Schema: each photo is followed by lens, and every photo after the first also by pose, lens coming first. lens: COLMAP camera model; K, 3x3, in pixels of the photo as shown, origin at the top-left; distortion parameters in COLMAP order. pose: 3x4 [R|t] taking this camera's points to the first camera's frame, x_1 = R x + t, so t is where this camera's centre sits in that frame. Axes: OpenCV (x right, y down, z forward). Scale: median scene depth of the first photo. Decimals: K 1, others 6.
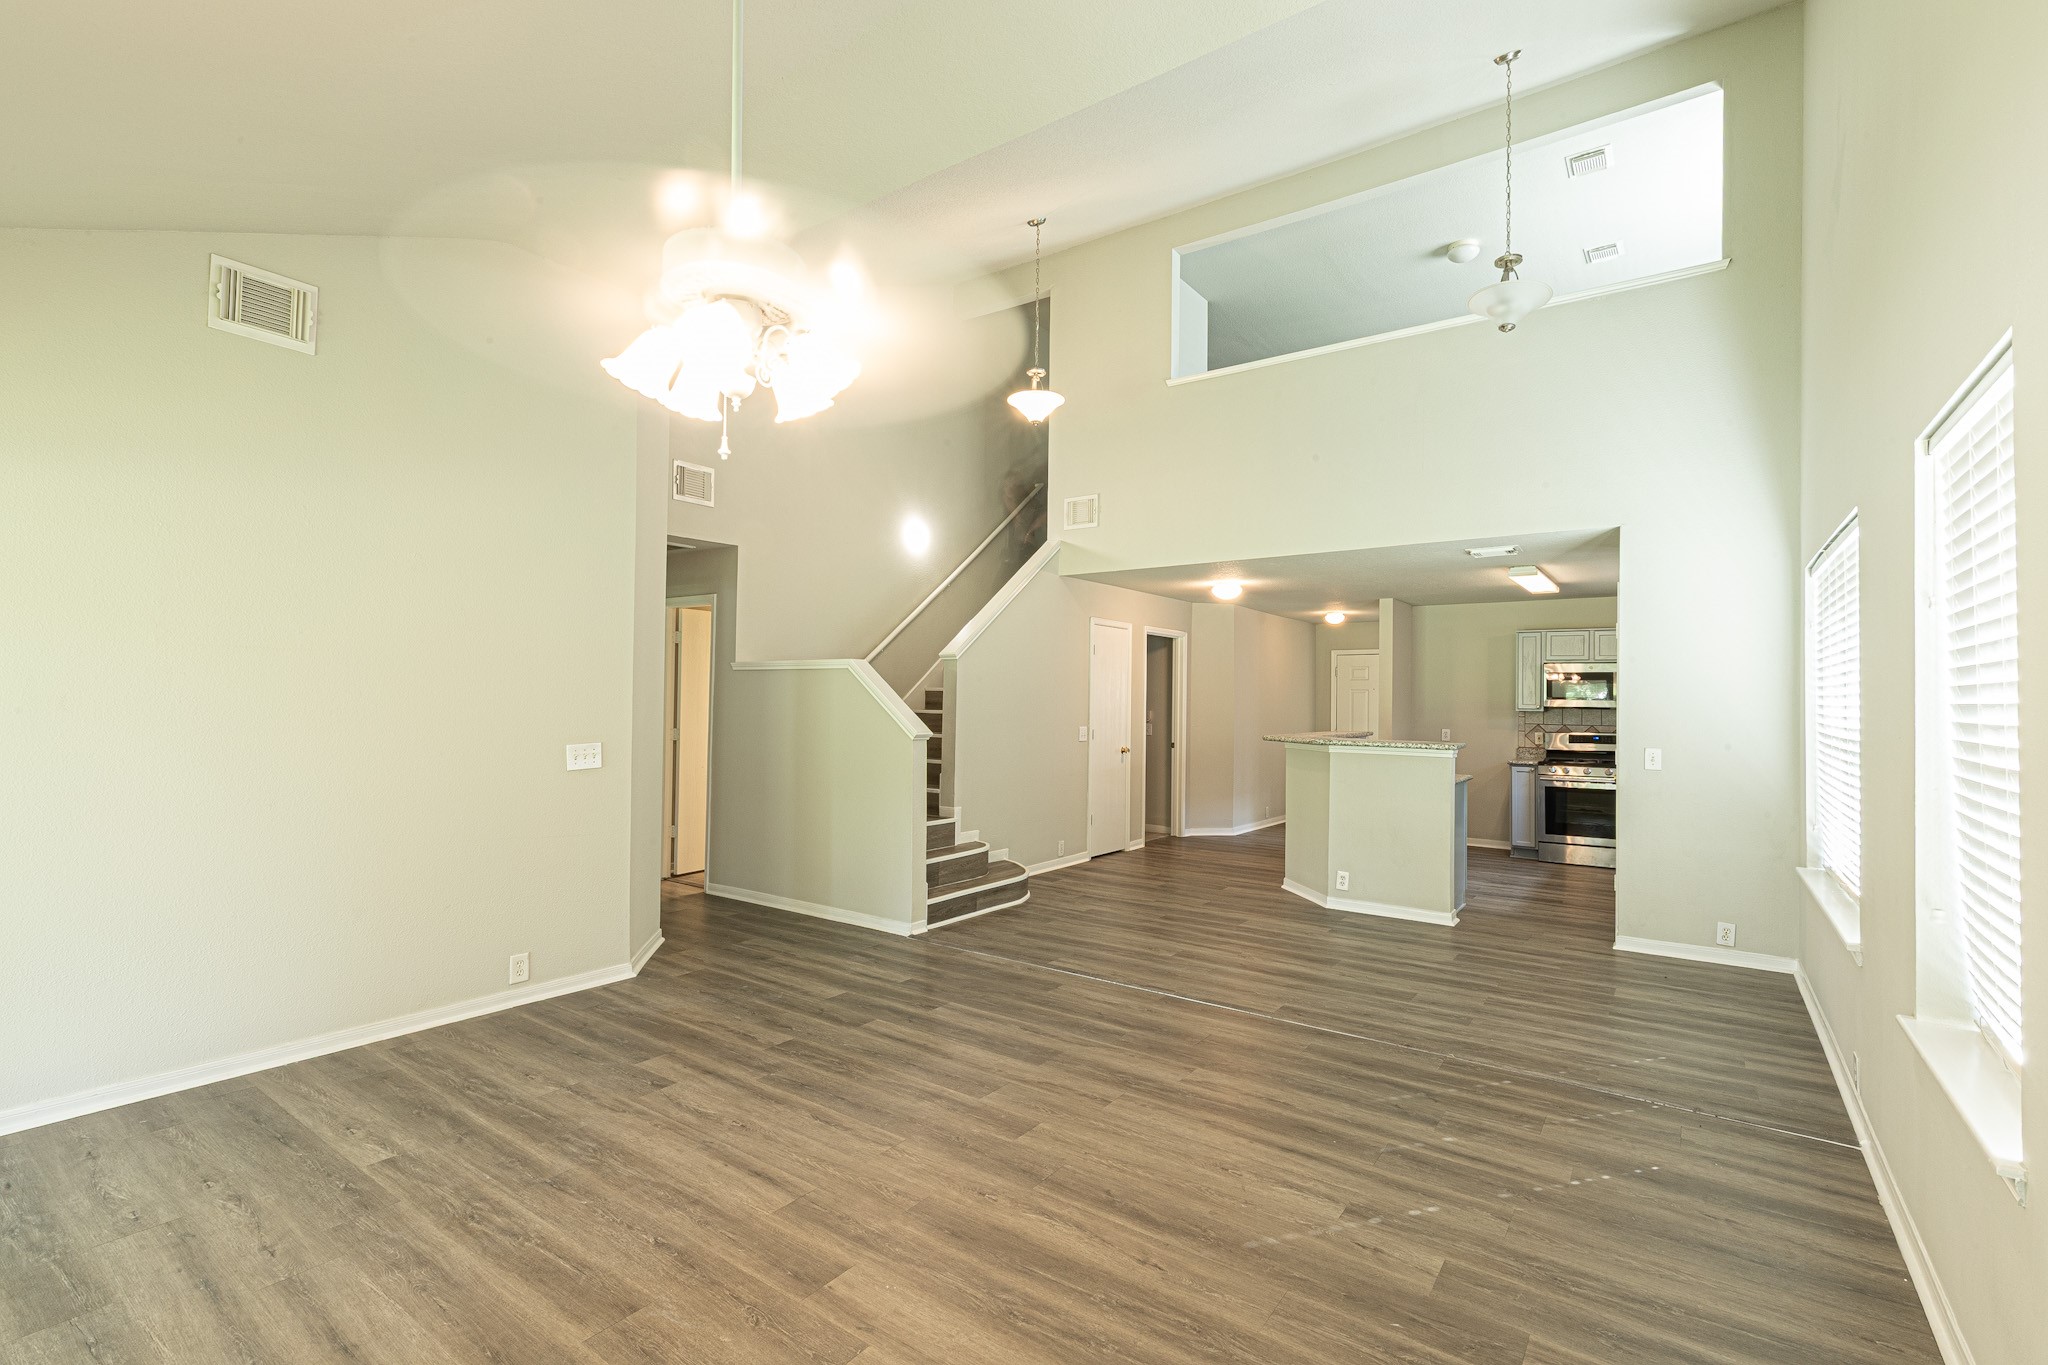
lens RADIAL K [[920.9, 0, 1010.0], [0, 920.9, 687.2], [0, 0, 1]] dist [0.004774, -0.002513]
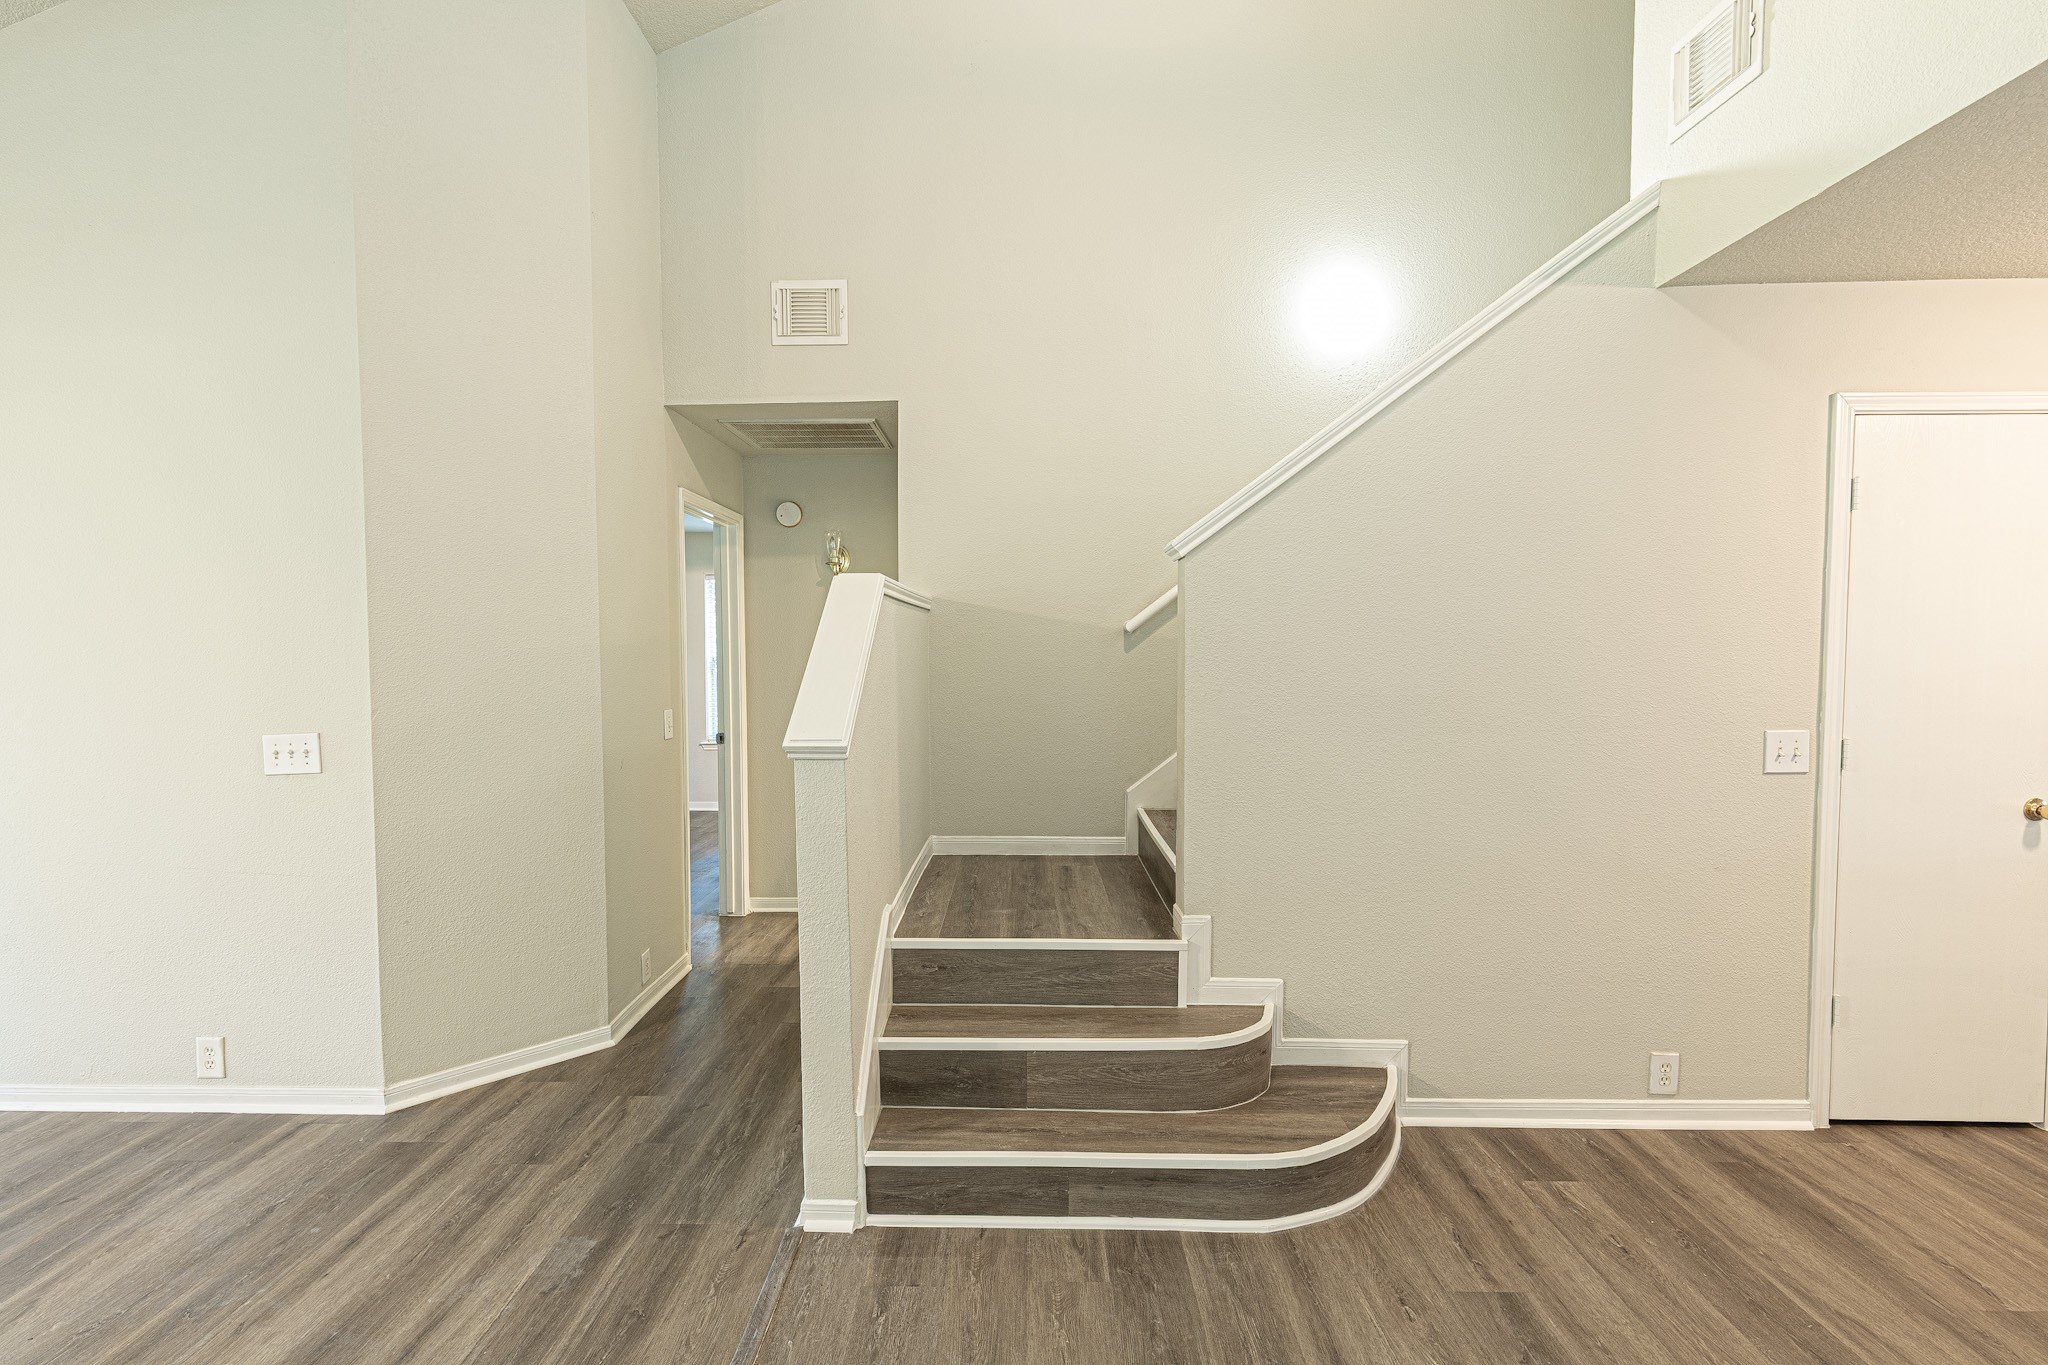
lens RADIAL K [[920.9, 0, 1015.1], [0, 920.9, 685.7], [0, 0, 1]] dist [0.004774, -0.002513]
pose [[0.574128, 0.015549, -0.818618, 0.359291], [0.020913, 0.999215, 0.033647, 0.017411], [0.818498, -0.036438, 0.573353, 1.077435]]
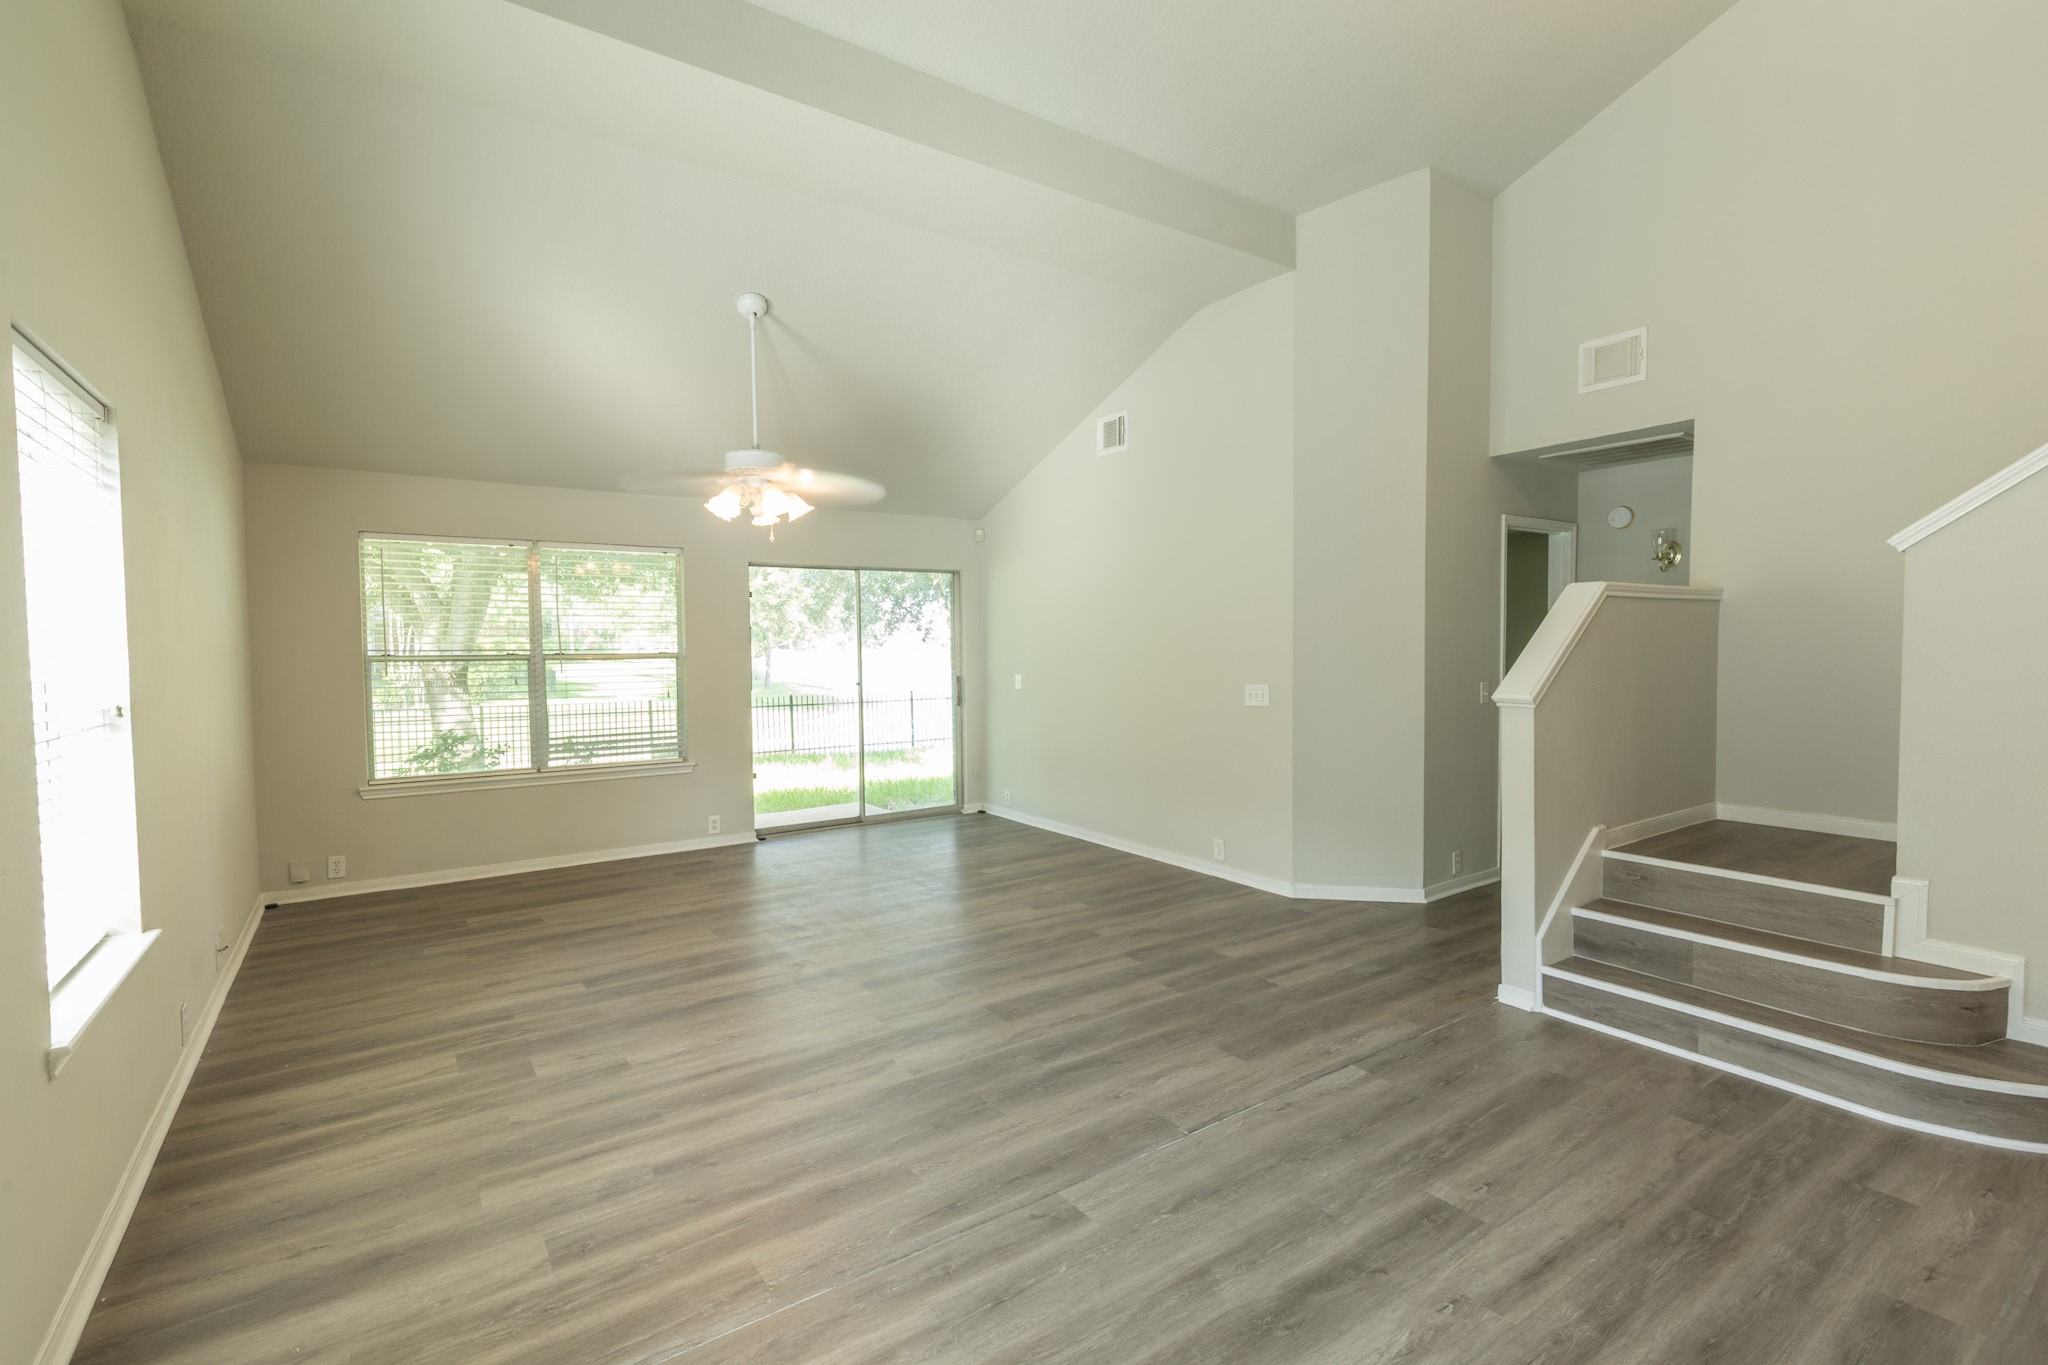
lens RADIAL K [[920.9, 0, 1007.9], [0, 920.9, 690.1], [0, 0, 1]] dist [0.004774, -0.002513]
pose [[-0.332293, 0.037928, -0.942413, 0.795770], [0.015971, 0.999274, 0.034585, 0.022420], [0.943041, -0.003559, -0.332658, 1.126752]]
